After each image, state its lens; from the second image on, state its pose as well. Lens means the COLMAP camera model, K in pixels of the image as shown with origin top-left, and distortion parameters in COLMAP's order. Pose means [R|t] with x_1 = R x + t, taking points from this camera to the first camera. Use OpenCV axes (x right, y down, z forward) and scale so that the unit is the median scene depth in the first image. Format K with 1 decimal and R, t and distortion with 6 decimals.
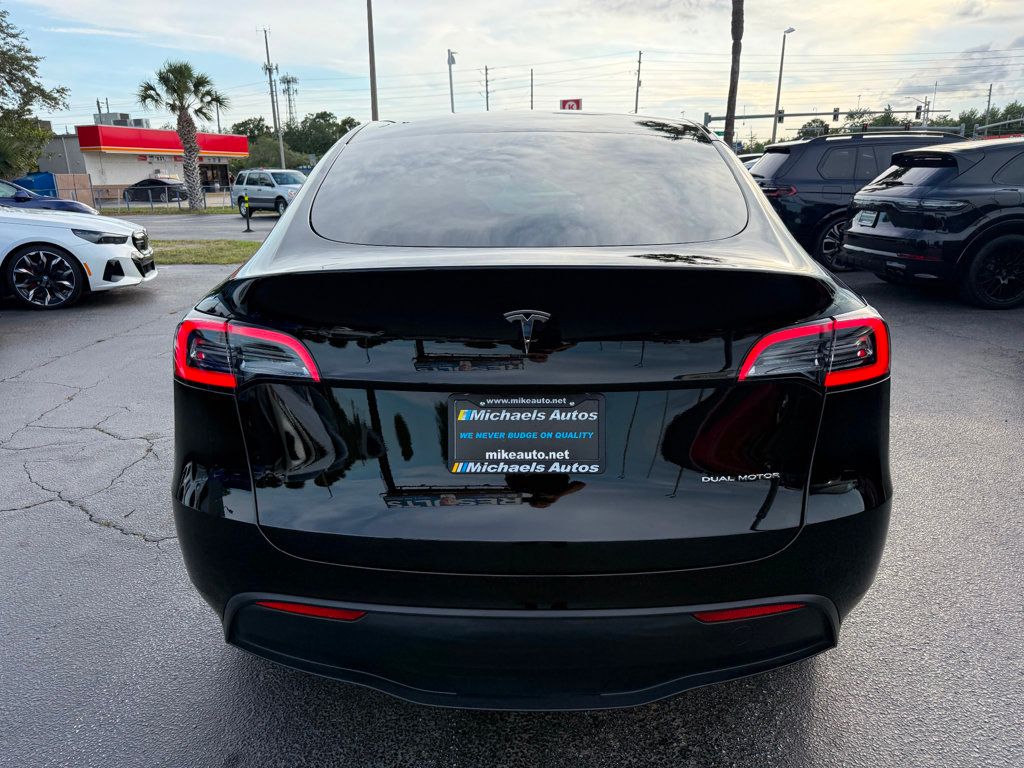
lens RADIAL K [[730.6, 0, 514.3], [0, 730.6, 398.0], [0, 0, 1]] dist [0.001201, -0.003274]
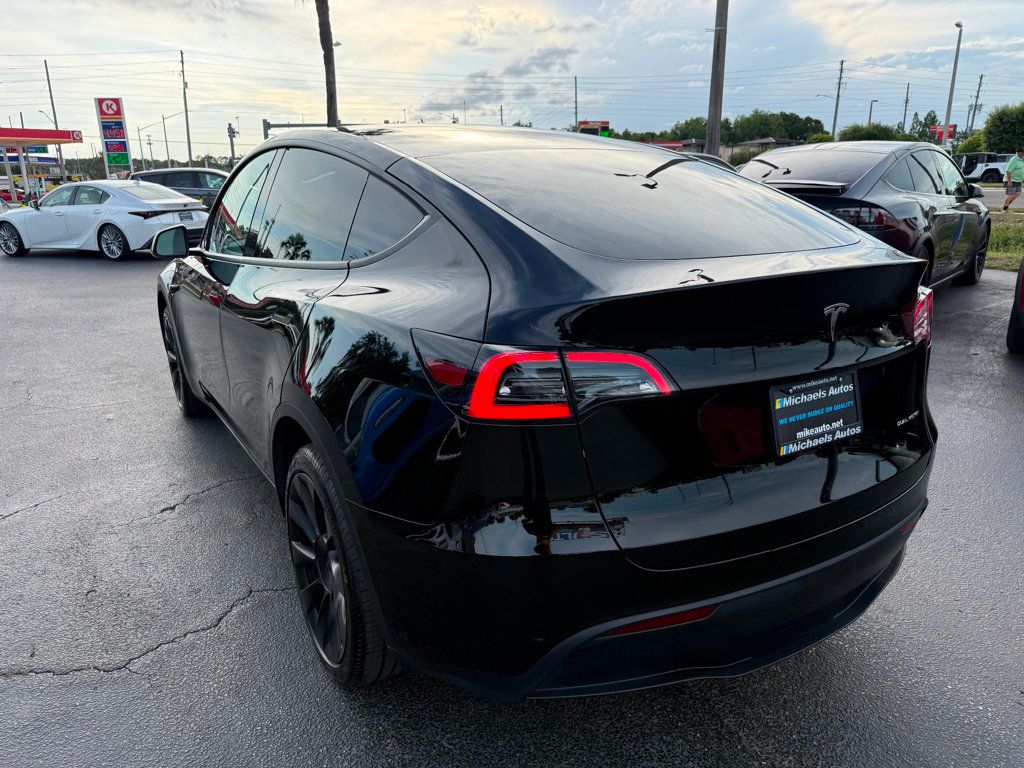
lens RADIAL K [[733.1, 0, 507.9], [0, 733.1, 405.0], [0, 0, 1]] dist [-0.006127, -0.007811]
pose [[0.842267, -0.156757, 0.515765, -0.144937], [0.157334, 0.986612, 0.042929, -0.012723], [-0.515590, 0.044990, 0.855654, 0.038158]]
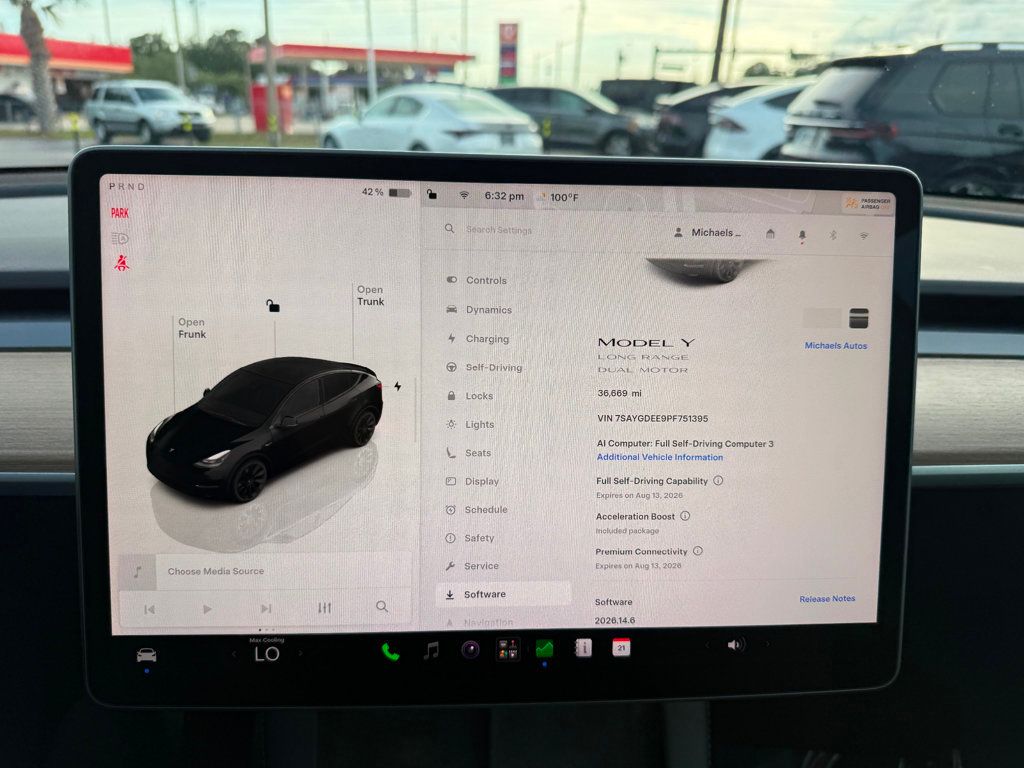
lens RADIAL K [[735.1, 0, 517.4], [0, 735.1, 385.0], [0, 0, 1]] dist [-0.010902, -0.005539]
pose [[0.995275, 0.002070, 0.097075, 0.005848], [-0.008097, 0.998060, 0.061732, -0.099897], [-0.096759, -0.062226, 0.993361, 0.391432]]
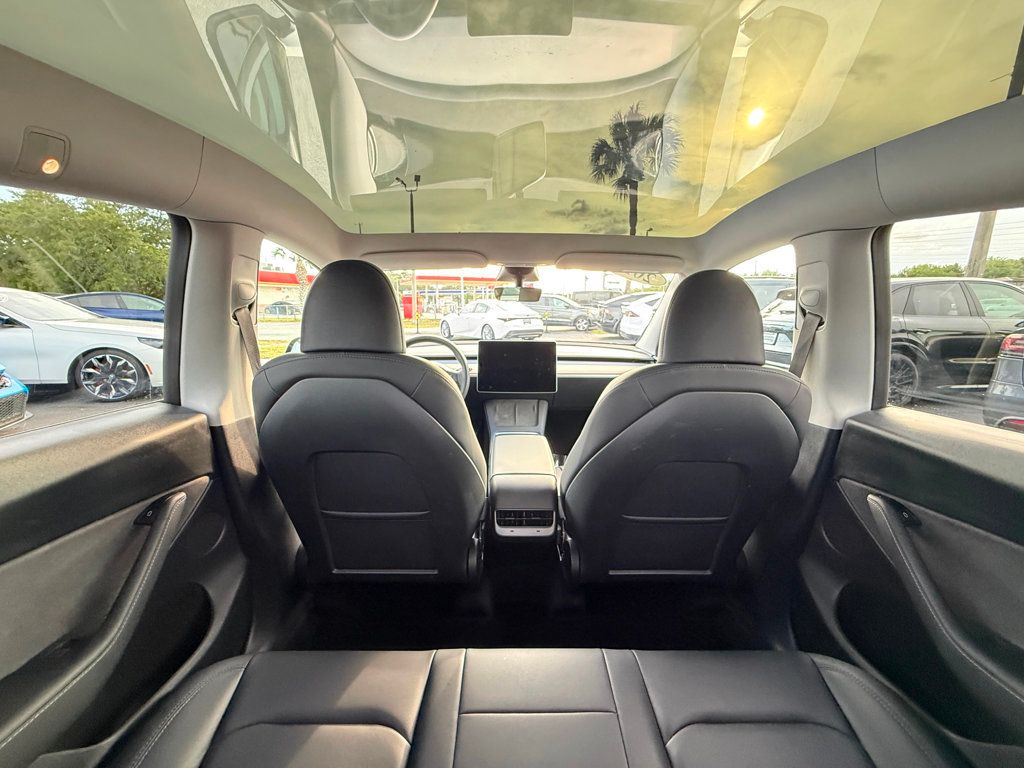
lens RADIAL K [[406.4, 0, 513.4], [0, 406.4, 378.6], [0, 0, 1]] dist [0.000708, 0.000058]
pose [[0.999054, 0.010037, 0.042305, -0.001031], [-0.005171, 0.993513, -0.113601, -0.069776], [-0.043170, 0.113275, 0.992625, 0.239871]]
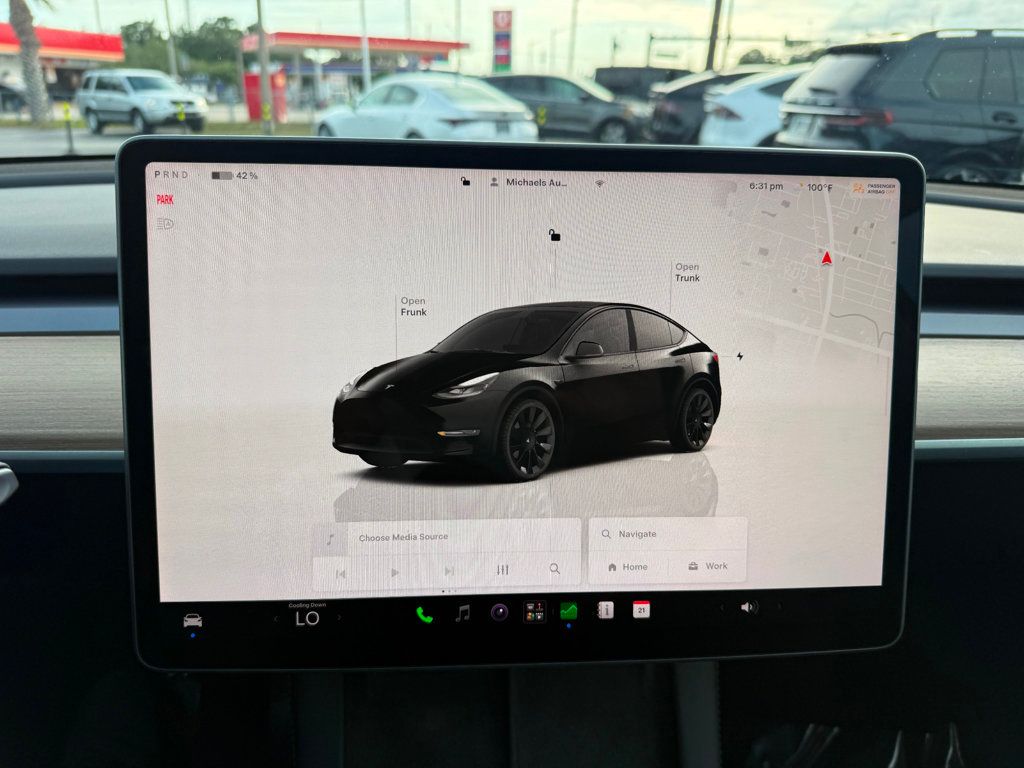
lens RADIAL K [[732.8, 0, 518.0], [0, 732.8, 384.9], [0, 0, 1]] dist [-0.005755, -0.009793]
pose [[0.994573, -0.004553, 0.103943, 0.004285], [-0.003443, 0.997054, 0.076620, -0.099458], [-0.103986, -0.076562, 0.991628, 0.389830]]
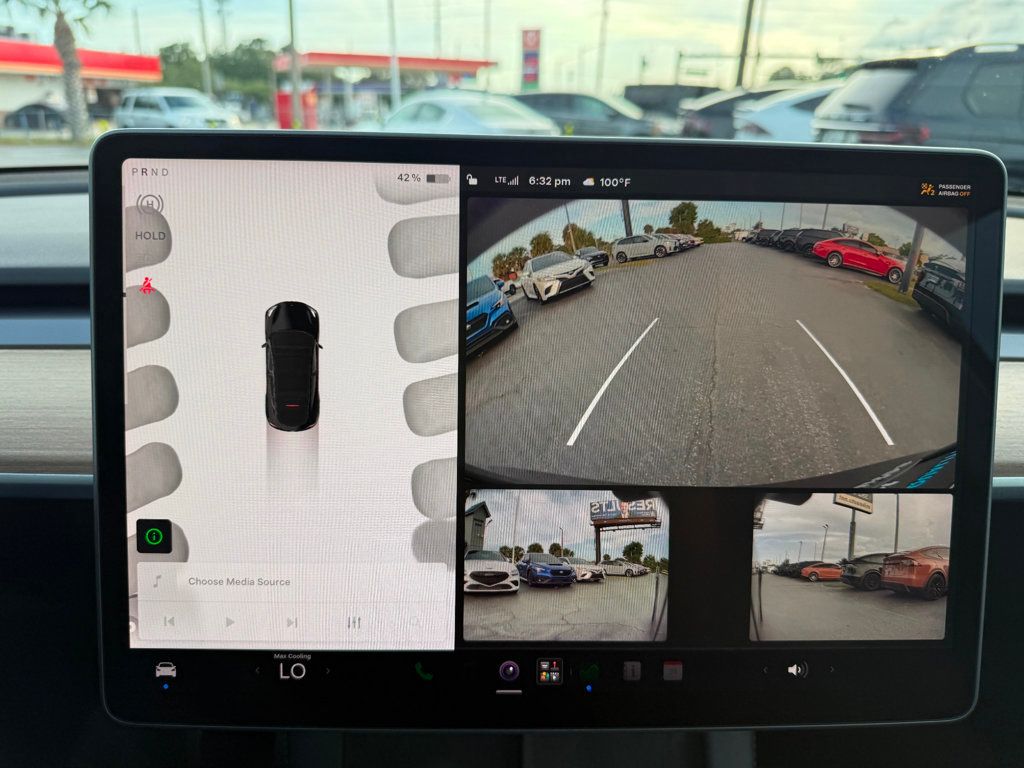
lens RADIAL K [[737.9, 0, 512.0], [0, 737.9, 384.0], [0, 0, 1]] dist [-0.014617, -0.004299]
pose [[0.997993, 0.009780, 0.062572, 0.005049], [-0.013081, 0.998531, 0.052574, -0.099506], [-0.061966, -0.053287, 0.996655, 0.393725]]
